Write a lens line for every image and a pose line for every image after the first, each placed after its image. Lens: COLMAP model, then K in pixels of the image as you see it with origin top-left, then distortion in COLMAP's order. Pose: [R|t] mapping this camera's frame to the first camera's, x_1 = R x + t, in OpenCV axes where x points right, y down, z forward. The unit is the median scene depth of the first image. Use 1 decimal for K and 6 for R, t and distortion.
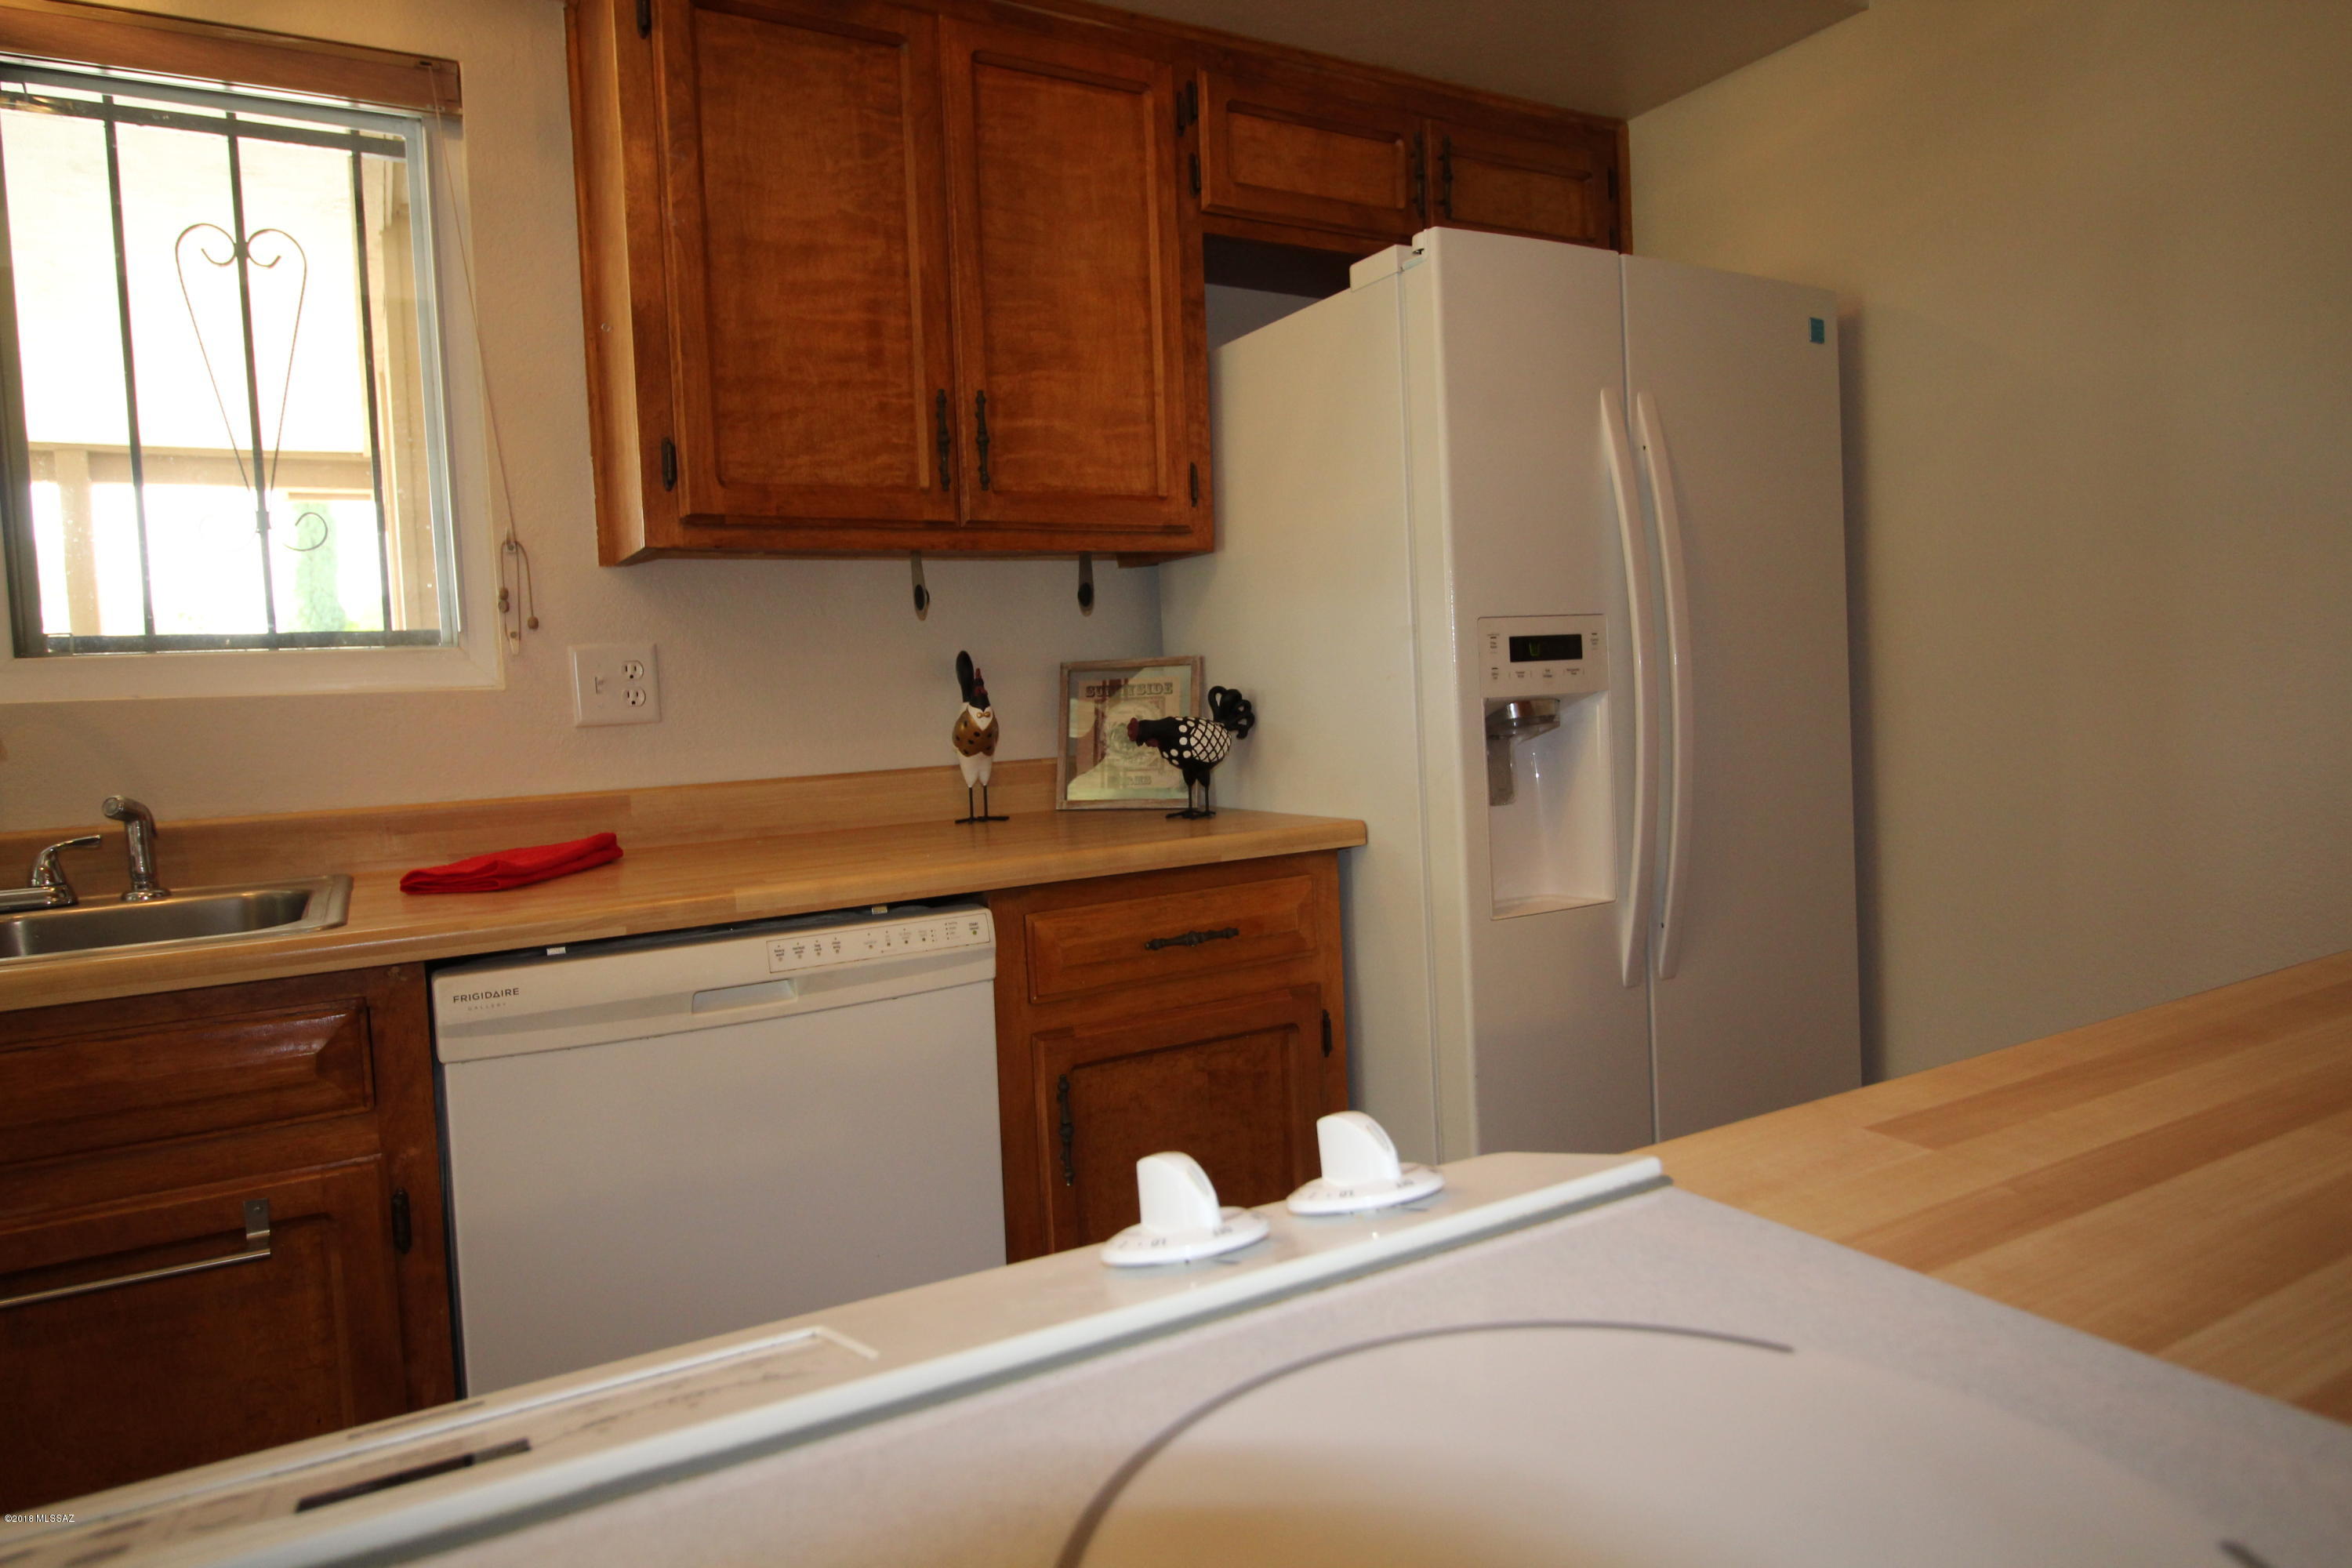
lens RADIAL K [[1435.3, 0, 1178.6], [0, 1435.3, 746.0], [0, 0, 1]] dist [0.023162, -0.001357]
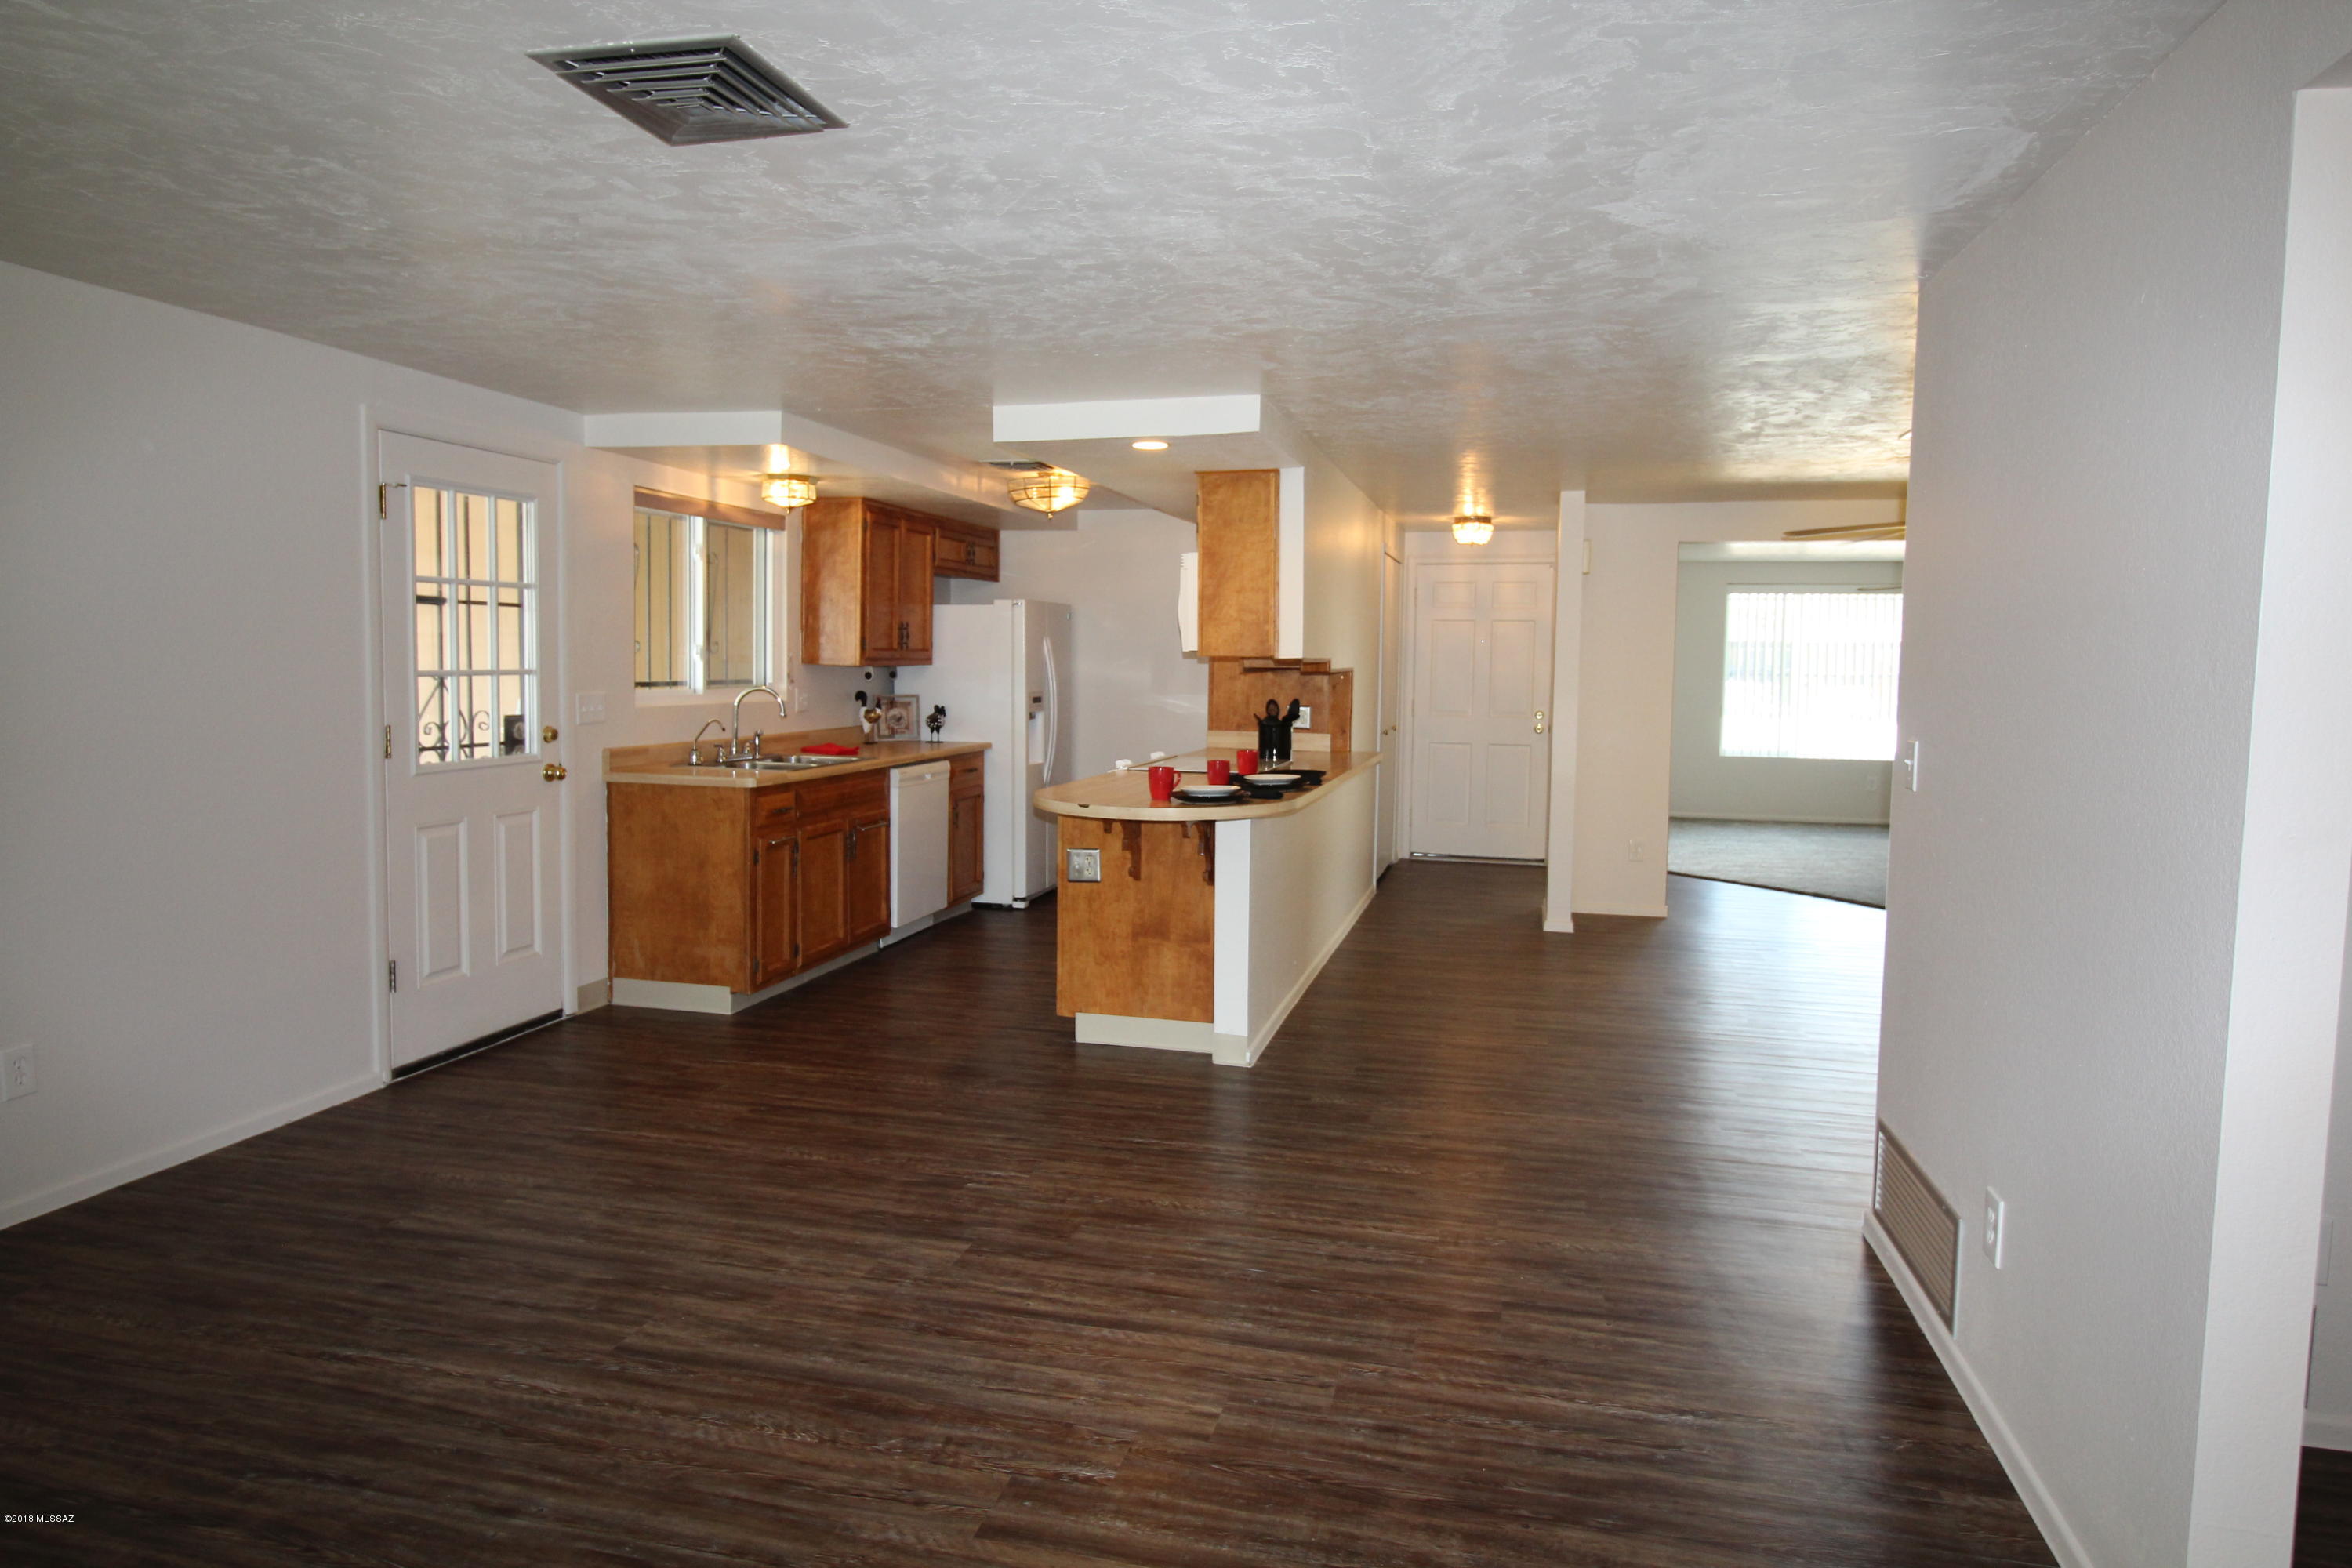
lens RADIAL K [[1402.6, 0, 1184.0], [0, 1402.6, 753.7], [0, 0, 1]] dist [0.001907, -0.005881]
pose [[0.686602, 0.004776, 0.727017, -2.230673], [-0.015623, 0.999844, 0.008187, 0.043501], [-0.726865, -0.016979, 0.686570, -1.935701]]
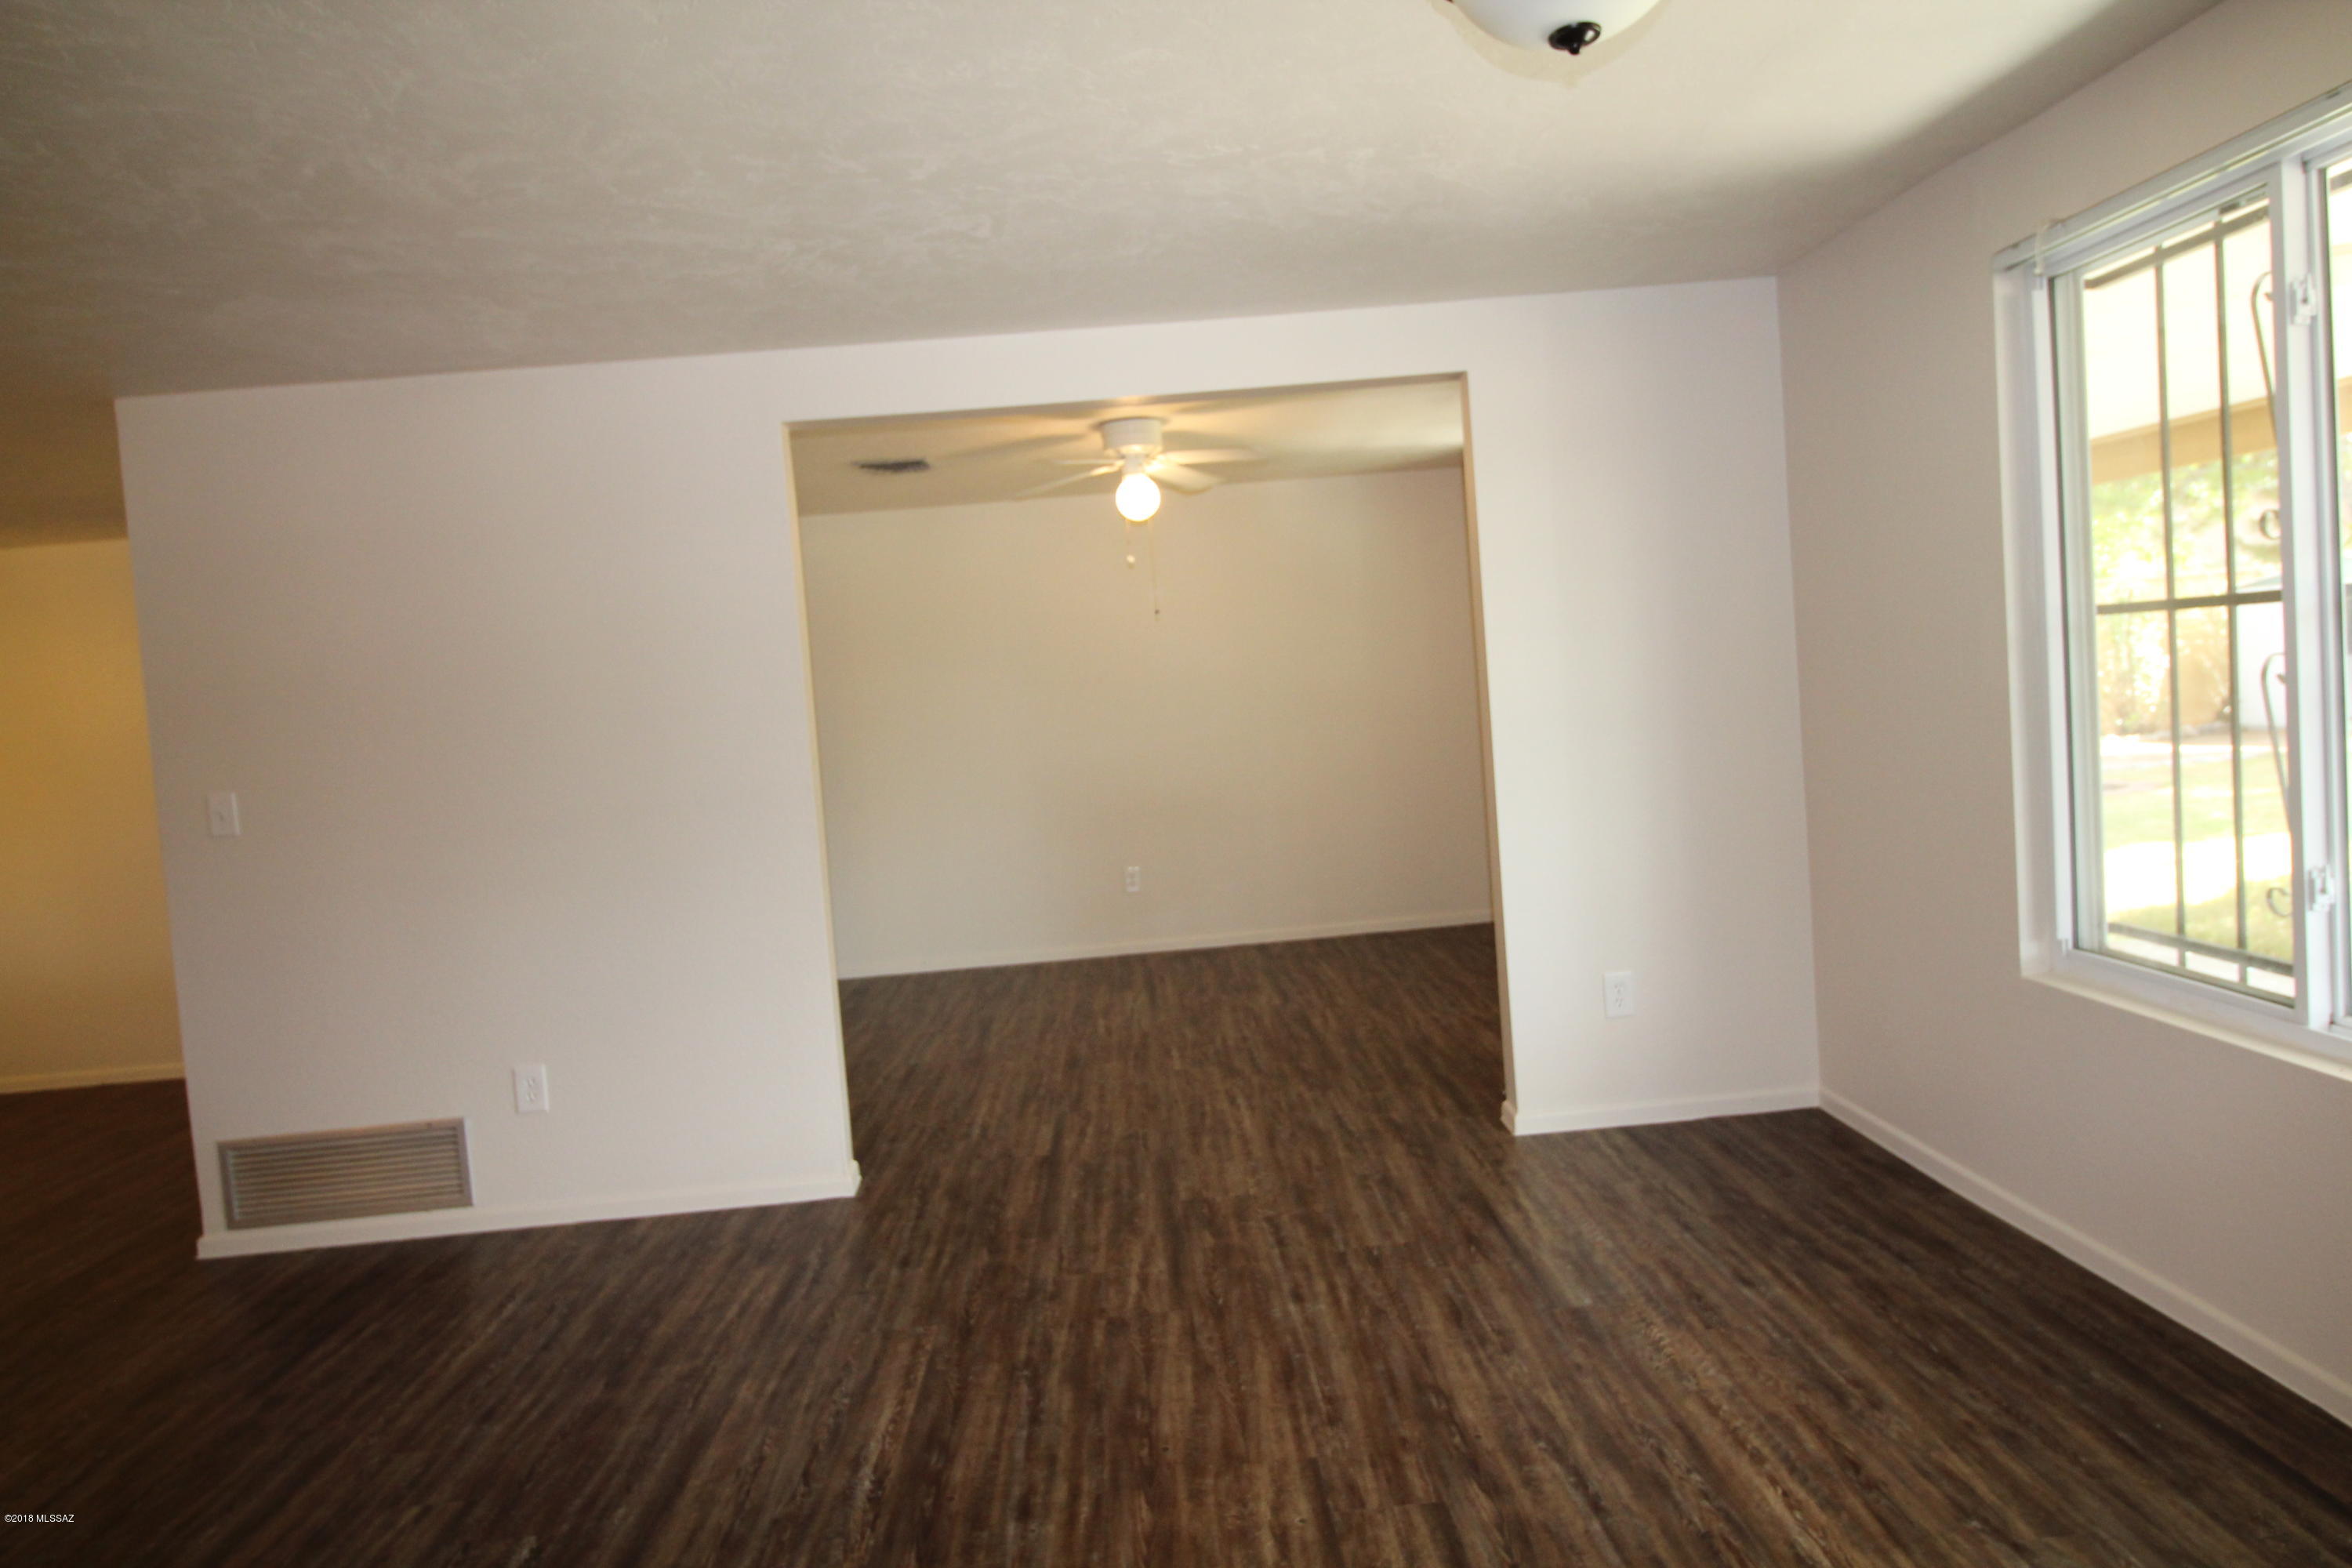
lens RADIAL K [[1402.6, 0, 1184.0], [0, 1402.6, 753.7], [0, 0, 1]] dist [0.001907, -0.005881]
pose [[-0.881873, 0.091452, 0.462532, -2.464311], [0.135964, 0.988660, 0.063755, 0.028834], [-0.451457, 0.119111, -0.884307, -0.415440]]
